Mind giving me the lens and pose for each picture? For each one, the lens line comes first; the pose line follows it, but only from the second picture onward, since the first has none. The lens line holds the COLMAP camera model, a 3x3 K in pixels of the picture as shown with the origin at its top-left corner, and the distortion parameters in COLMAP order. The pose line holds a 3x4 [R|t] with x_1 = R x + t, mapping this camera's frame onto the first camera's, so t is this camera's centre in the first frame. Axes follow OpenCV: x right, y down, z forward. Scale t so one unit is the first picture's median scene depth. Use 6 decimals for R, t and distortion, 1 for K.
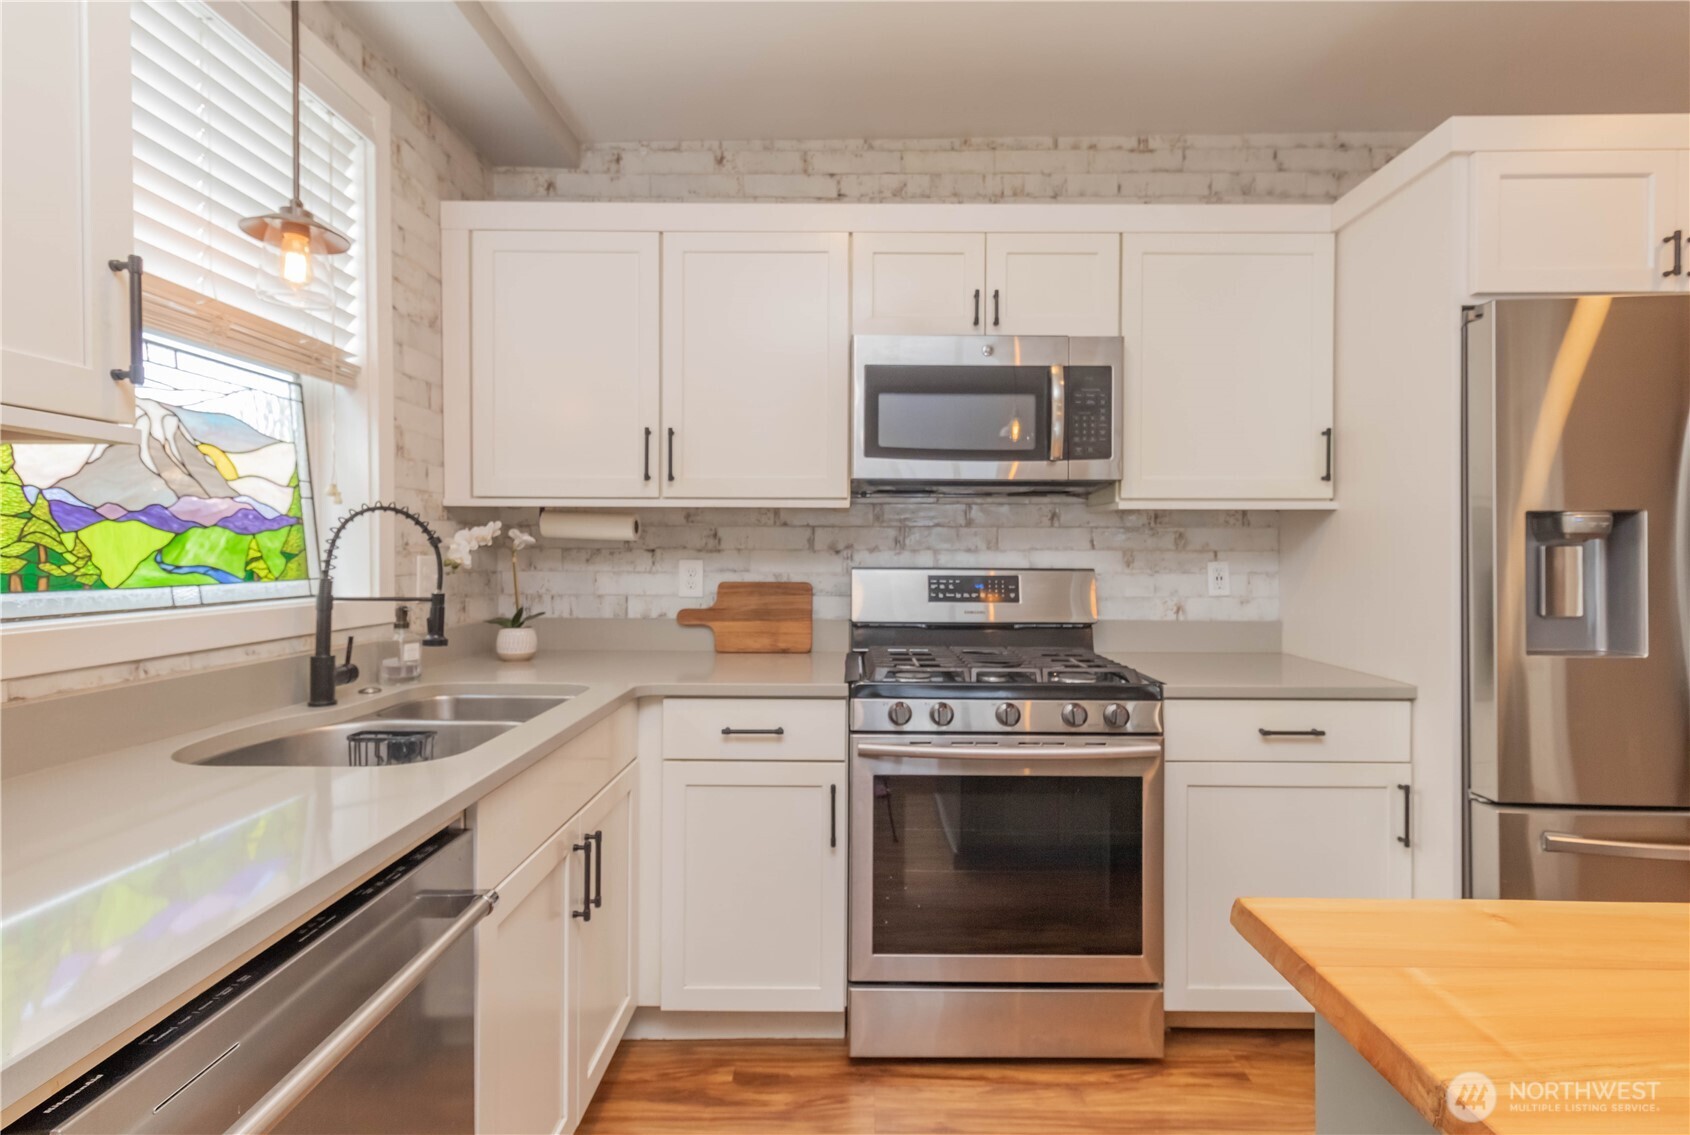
lens RADIAL K [[809.3, 0, 833.8], [0, 809.3, 549.0], [0, 0, 1]] dist [0.014122, 0.000275]
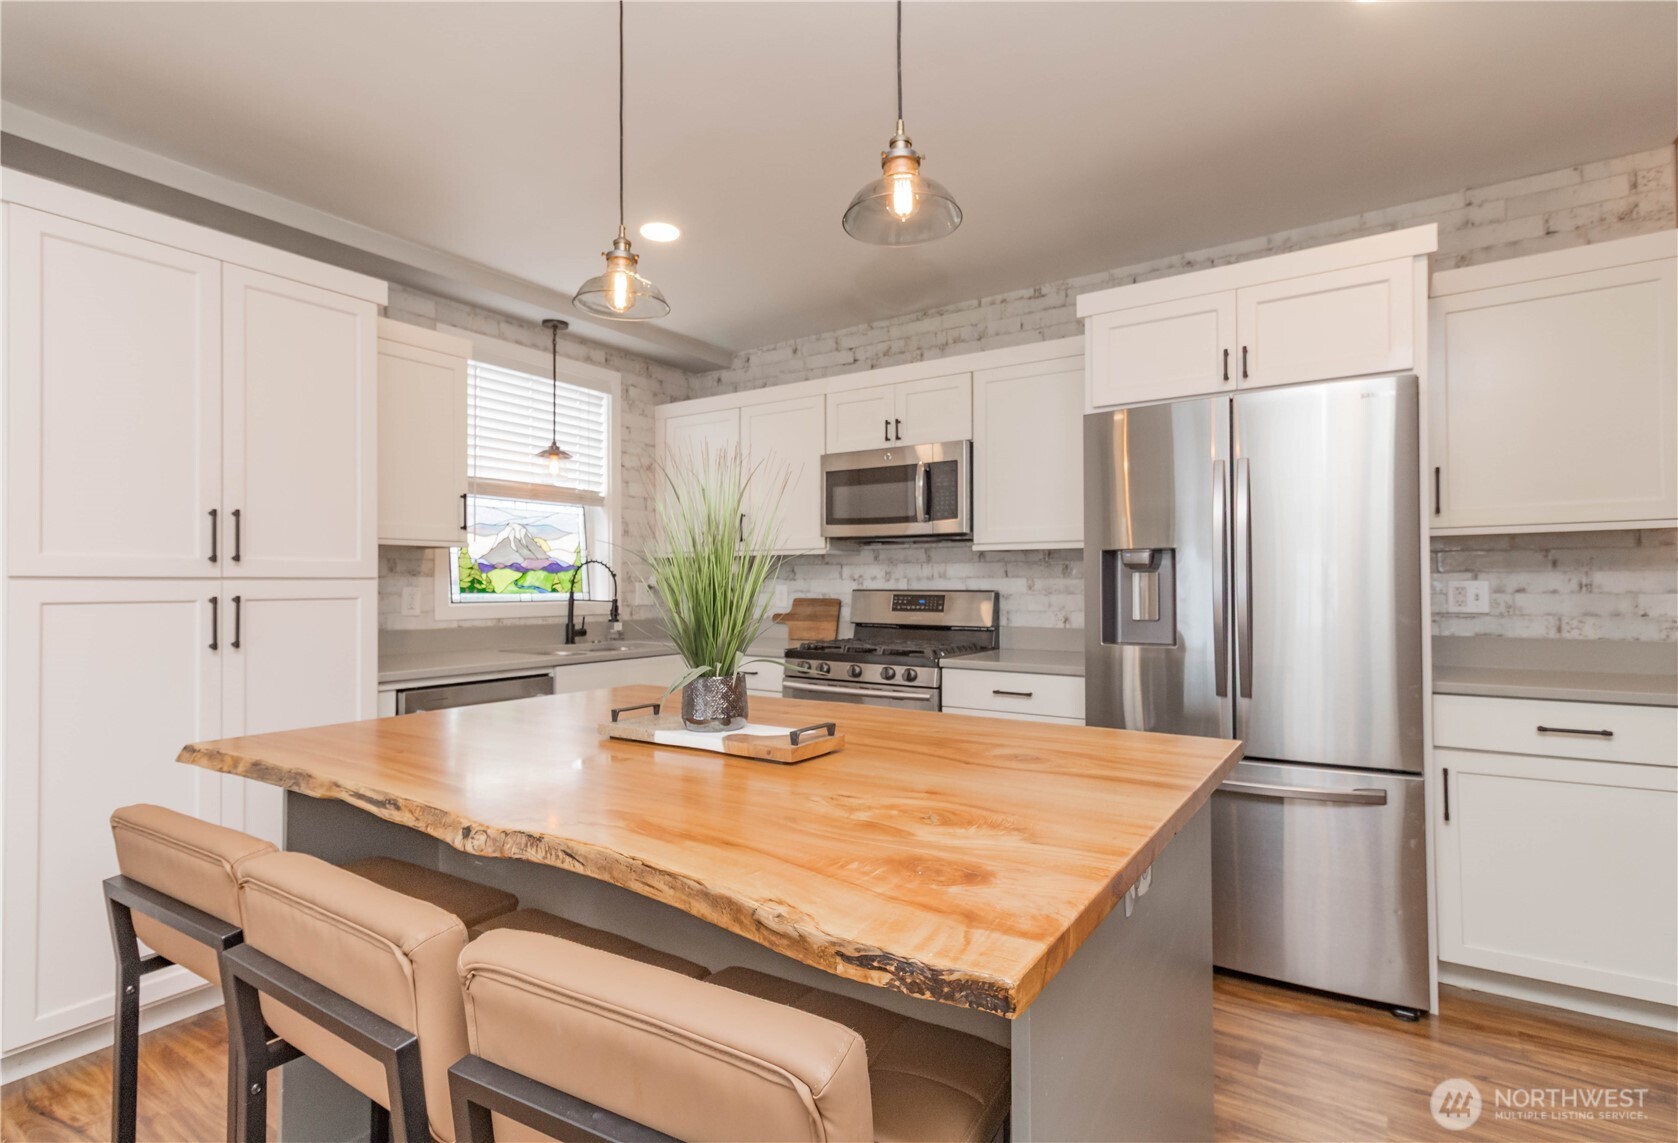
lens RADIAL K [[817.2, 0, 843.1], [0, 817.2, 559.5], [0, 0, 1]] dist [0.011663, 0.000086]
pose [[0.840093, -0.019028, -0.542109, 0.955461], [0.004155, 0.999581, -0.028646, 0.010493], [0.542427, 0.021813, 0.839820, -0.418038]]
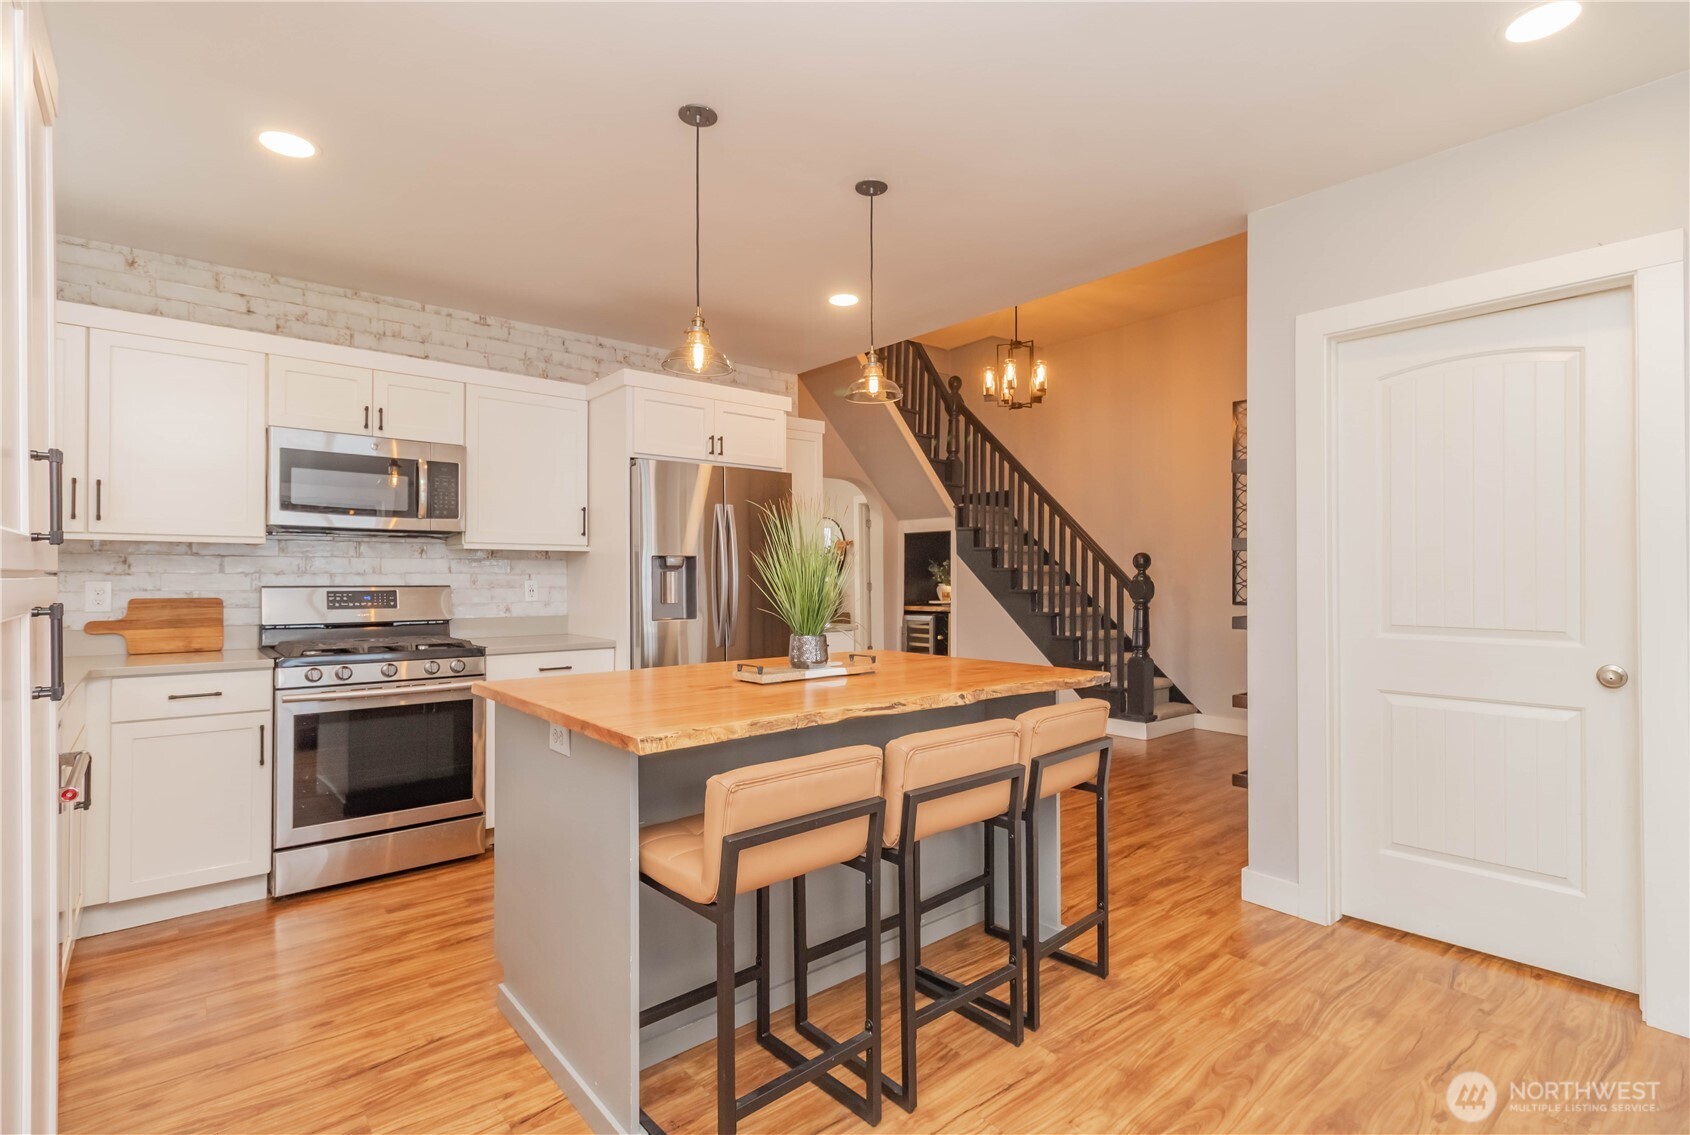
lens RADIAL K [[812.6, 0, 845.0], [0, 812.6, 567.5], [0, 0, 1]] dist [0.003151, 0.000323]
pose [[0.747672, 0.004418, 0.664053, -0.164687], [0.004228, 0.999926, -0.011414, 0.011751], [-0.664054, 0.011342, 0.747598, -0.737599]]
